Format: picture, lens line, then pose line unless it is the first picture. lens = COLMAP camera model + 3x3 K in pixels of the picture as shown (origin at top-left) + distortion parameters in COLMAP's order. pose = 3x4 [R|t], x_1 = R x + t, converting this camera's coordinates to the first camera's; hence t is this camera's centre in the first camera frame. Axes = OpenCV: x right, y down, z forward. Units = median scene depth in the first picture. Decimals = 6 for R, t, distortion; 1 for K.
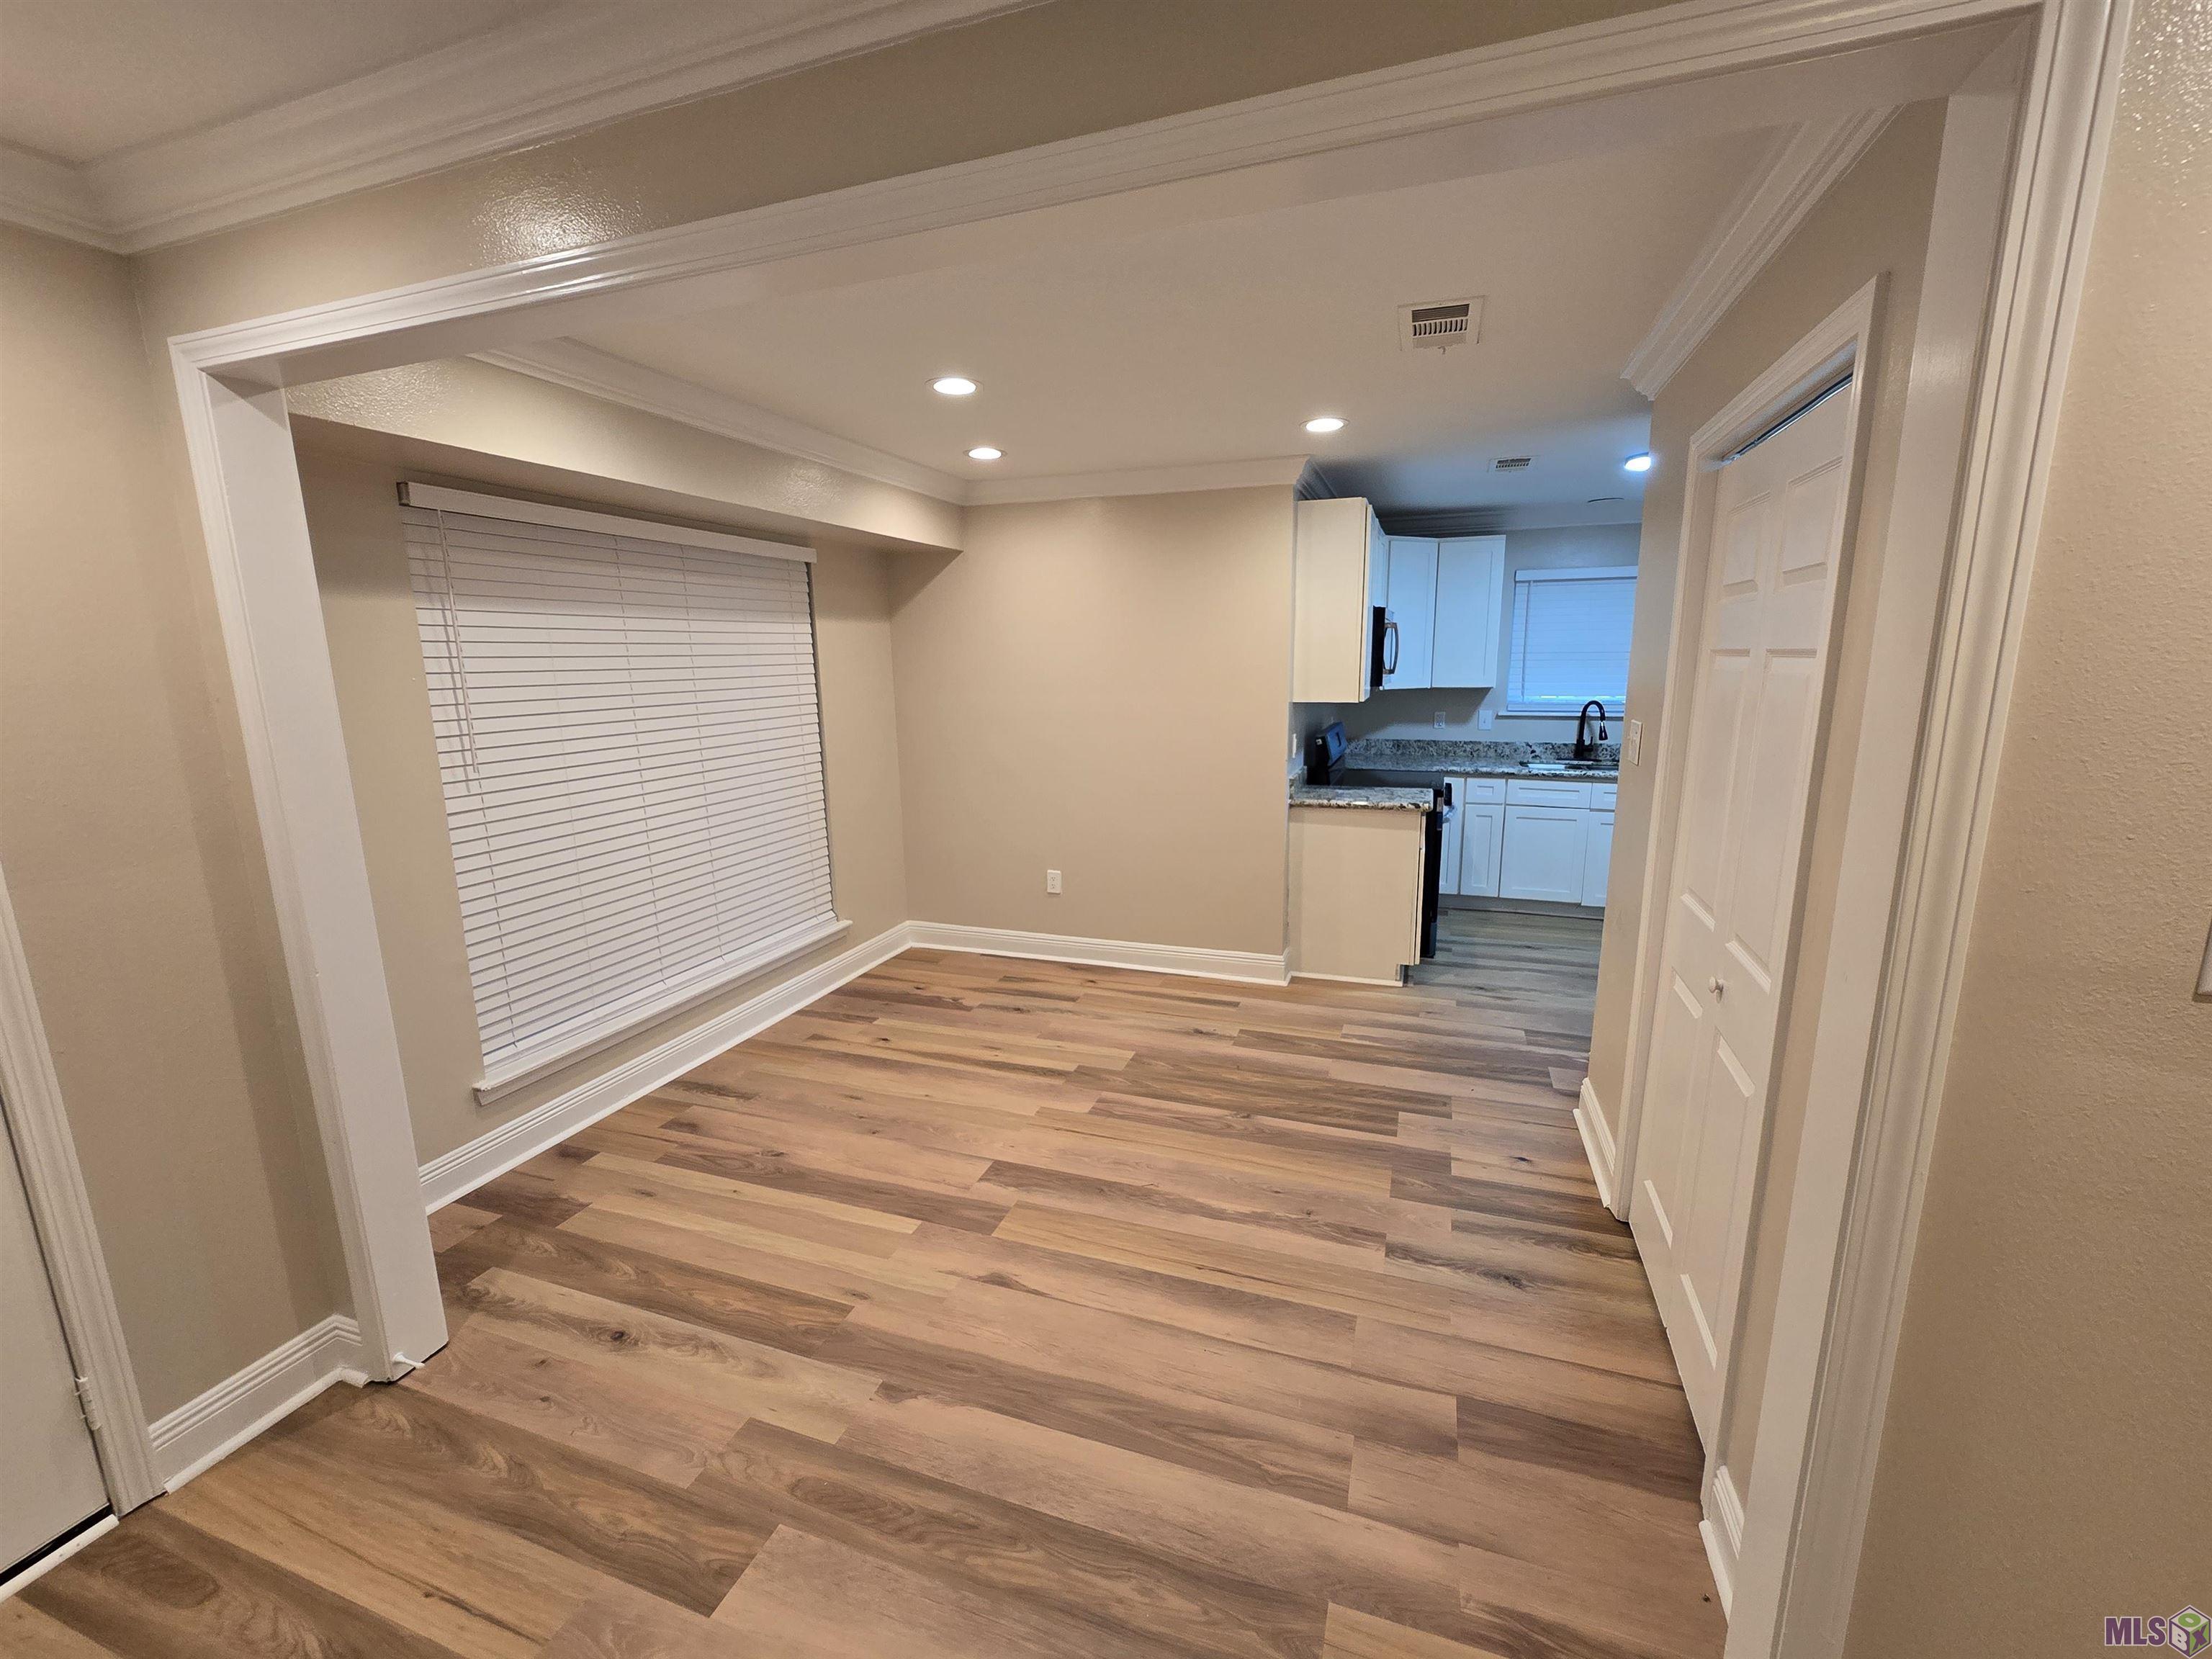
lens RADIAL K [[904.8, 0, 1114.0], [0, 904.8, 832.0], [0, 0, 1]] dist [-0.005001, 0.000710]
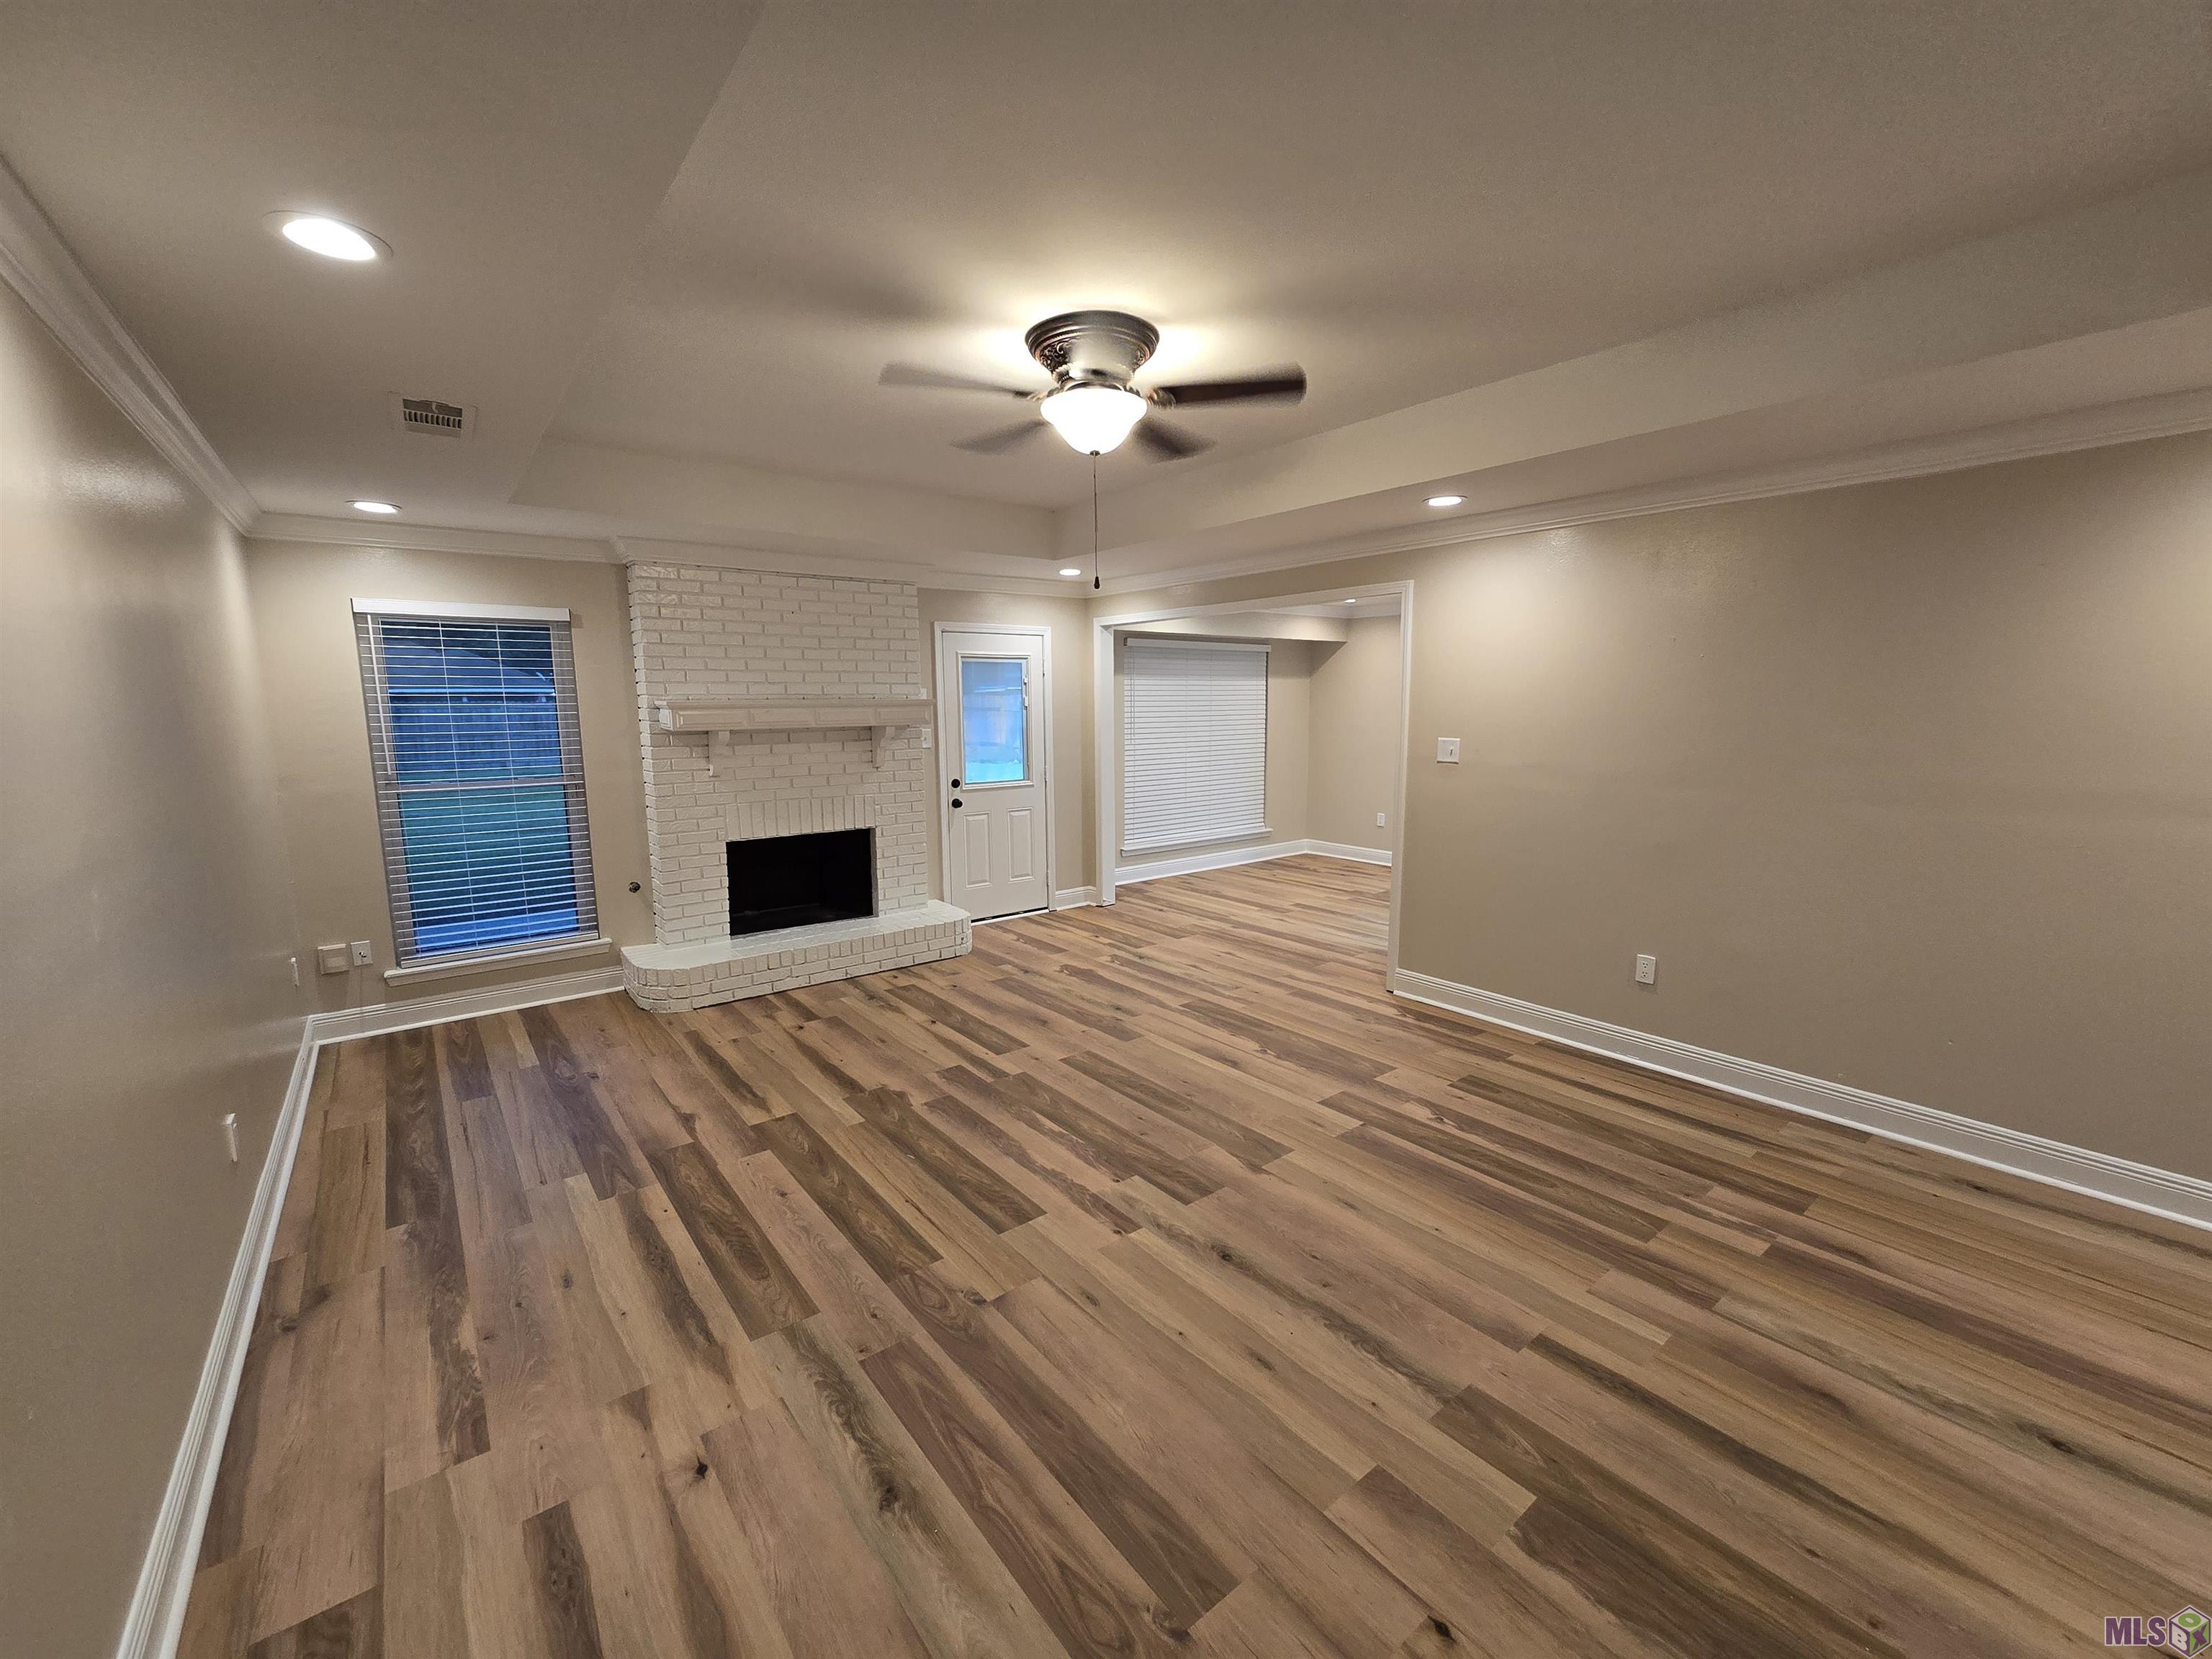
lens RADIAL K [[904.8, 0, 1119.3], [0, 904.8, 831.3], [0, 0, 1]] dist [-0.005001, 0.000710]
pose [[0.846538, 0.085404, -0.525433, 0.596064], [-0.106895, 0.994214, -0.010621, 0.205853], [0.521486, 0.065157, 0.850768, -1.097756]]
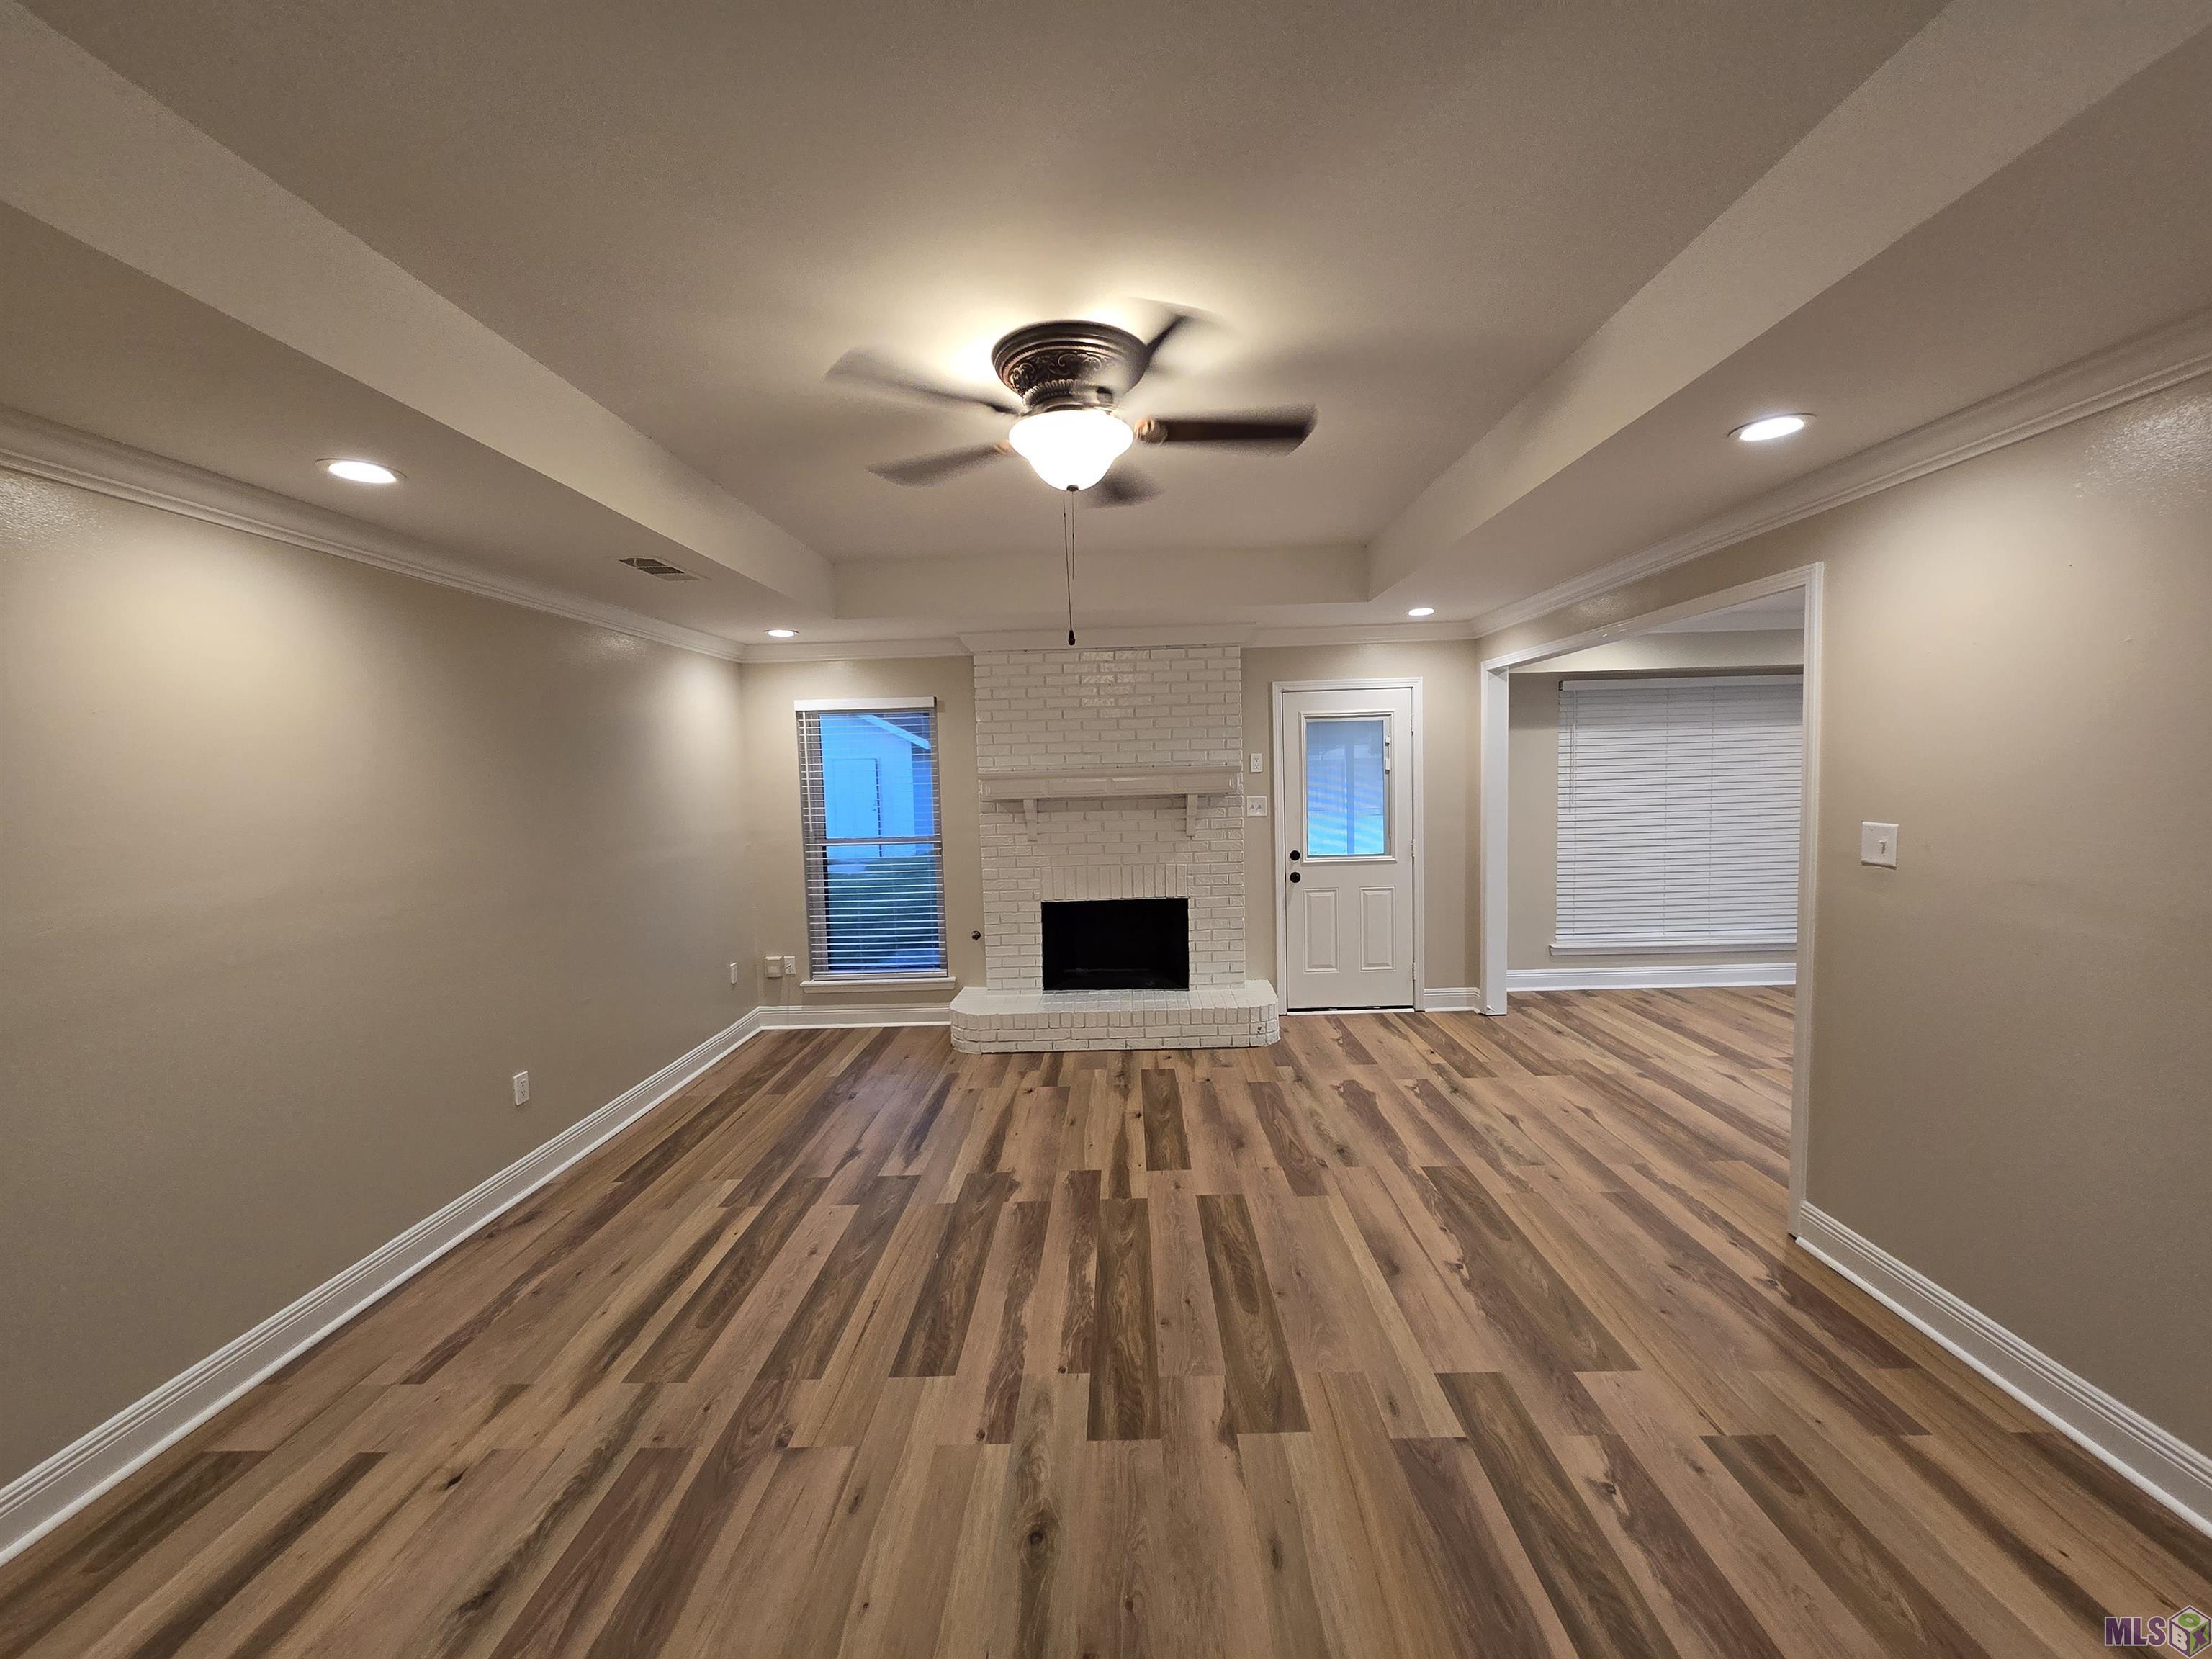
lens RADIAL K [[904.8, 0, 1115.7], [0, 904.8, 829.0], [0, 0, 1]] dist [-0.005001, 0.000710]
pose [[0.318936, 0.070642, -0.945140, 0.806392], [-0.157621, 0.987285, 0.020603, 0.098839], [0.934578, 0.142403, 0.326015, -0.594687]]
